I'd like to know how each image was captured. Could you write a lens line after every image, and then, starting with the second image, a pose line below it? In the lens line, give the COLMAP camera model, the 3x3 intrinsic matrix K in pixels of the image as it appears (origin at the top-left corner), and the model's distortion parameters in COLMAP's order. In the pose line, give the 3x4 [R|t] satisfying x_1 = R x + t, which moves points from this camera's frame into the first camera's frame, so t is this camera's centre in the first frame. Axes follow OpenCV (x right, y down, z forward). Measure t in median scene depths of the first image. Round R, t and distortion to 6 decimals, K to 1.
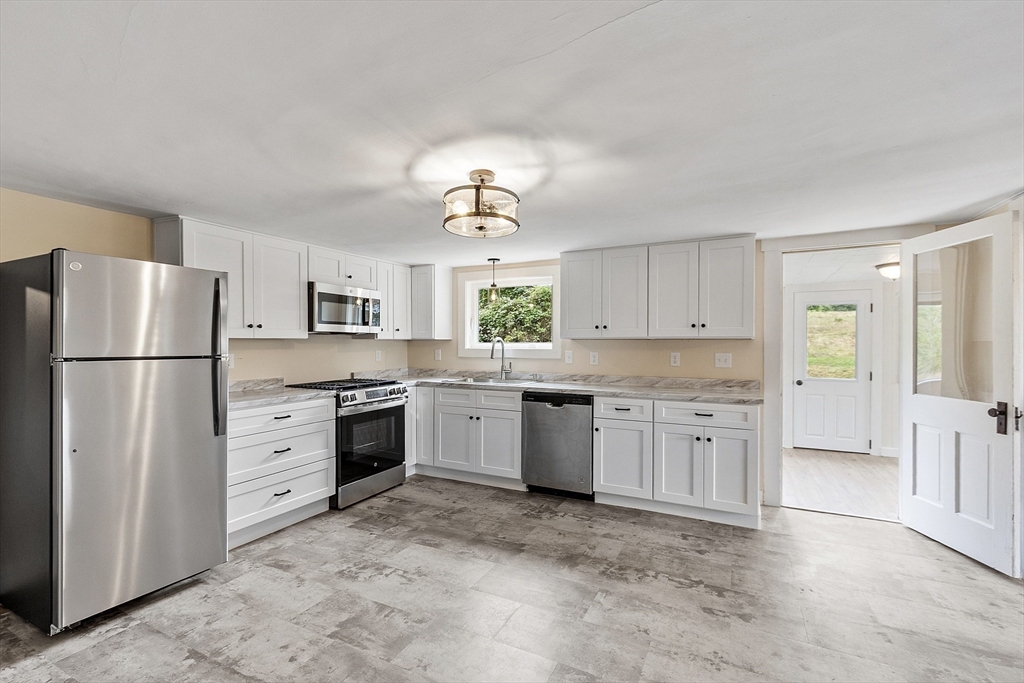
lens RADIAL K [[456.5, 0, 501.7], [0, 456.5, 345.7], [0, 0, 1]] dist [0.003373, 0.000066]
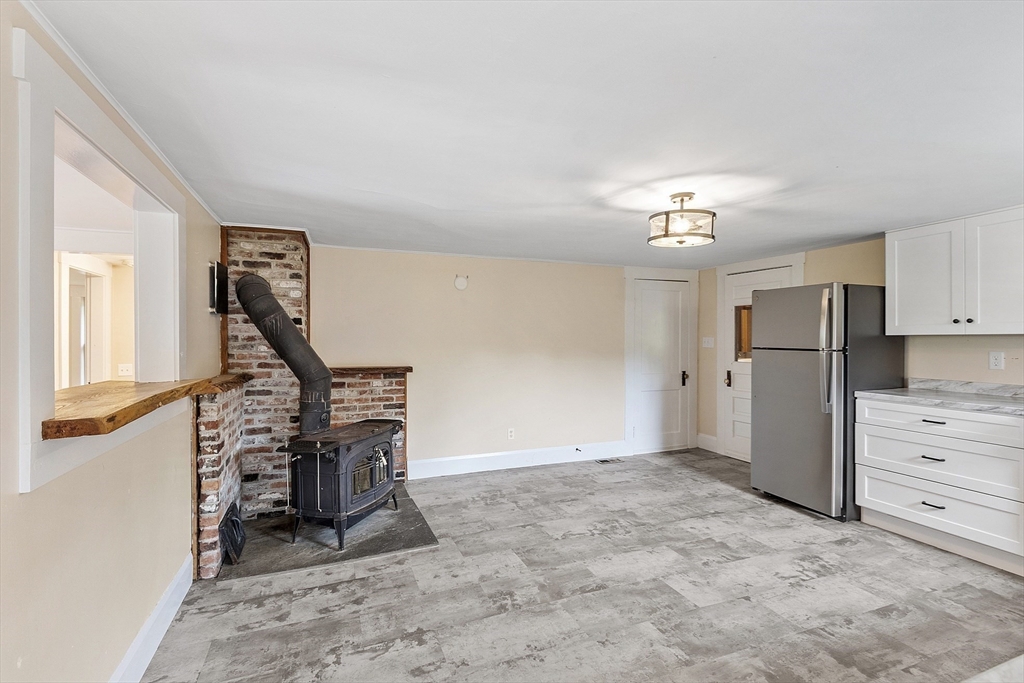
lens RADIAL K [[461.2, 0, 509.7], [0, 461.2, 339.5], [0, 0, 1]] dist [0.001214, -0.000705]
pose [[-0.655986, -0.001176, -0.754772, 0.749576], [-0.006828, 0.999967, 0.004376, -0.004406], [0.754743, 0.008024, -0.655972, 0.951567]]
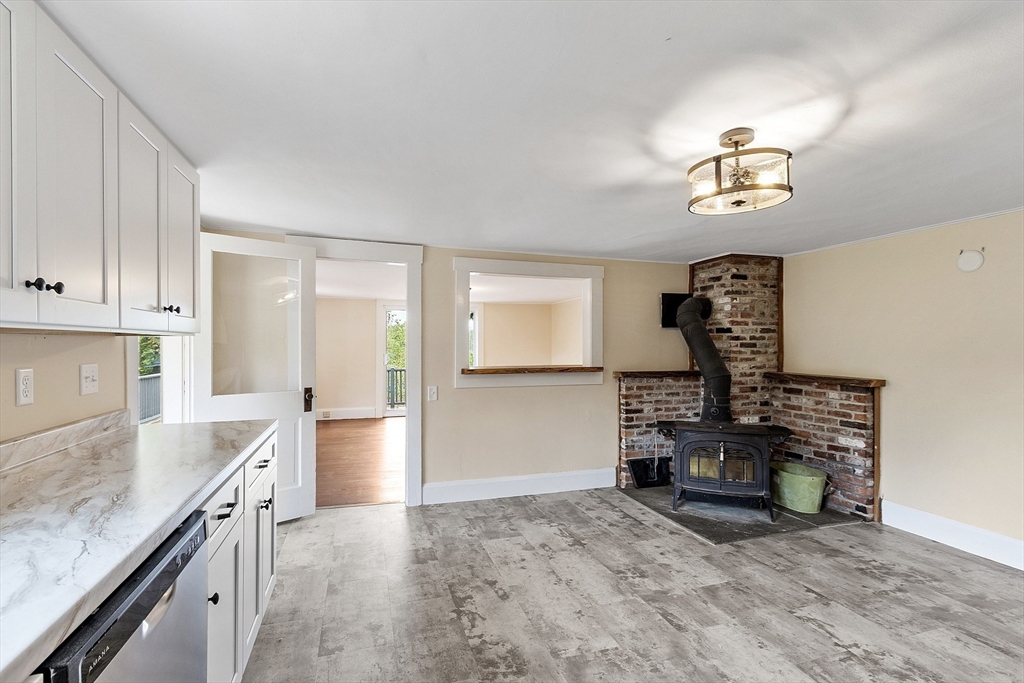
lens RADIAL K [[461.2, 0, 509.7], [0, 461.2, 339.5], [0, 0, 1]] dist [0.001214, -0.000705]
pose [[-0.715956, 0.002740, 0.698140, -0.211311], [0.000339, 0.999994, -0.003578, -0.008978], [-0.698146, -0.002325, -0.715952, 1.219416]]
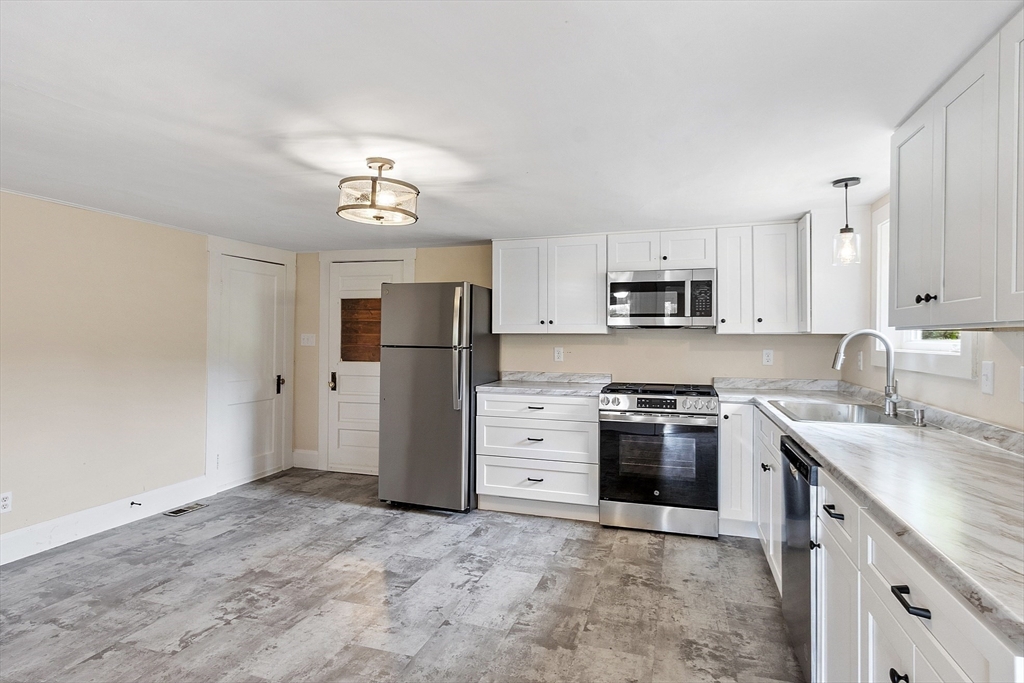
lens RADIAL K [[539.3, 0, 497.3], [0, 539.3, 329.5], [0, 0, 1]] dist [0.005155, -0.000958]
pose [[0.155432, -0.014287, -0.987743, 0.732930], [-0.013297, 0.999775, -0.016553, -0.002982], [0.987757, 0.015707, 0.155207, 0.705676]]
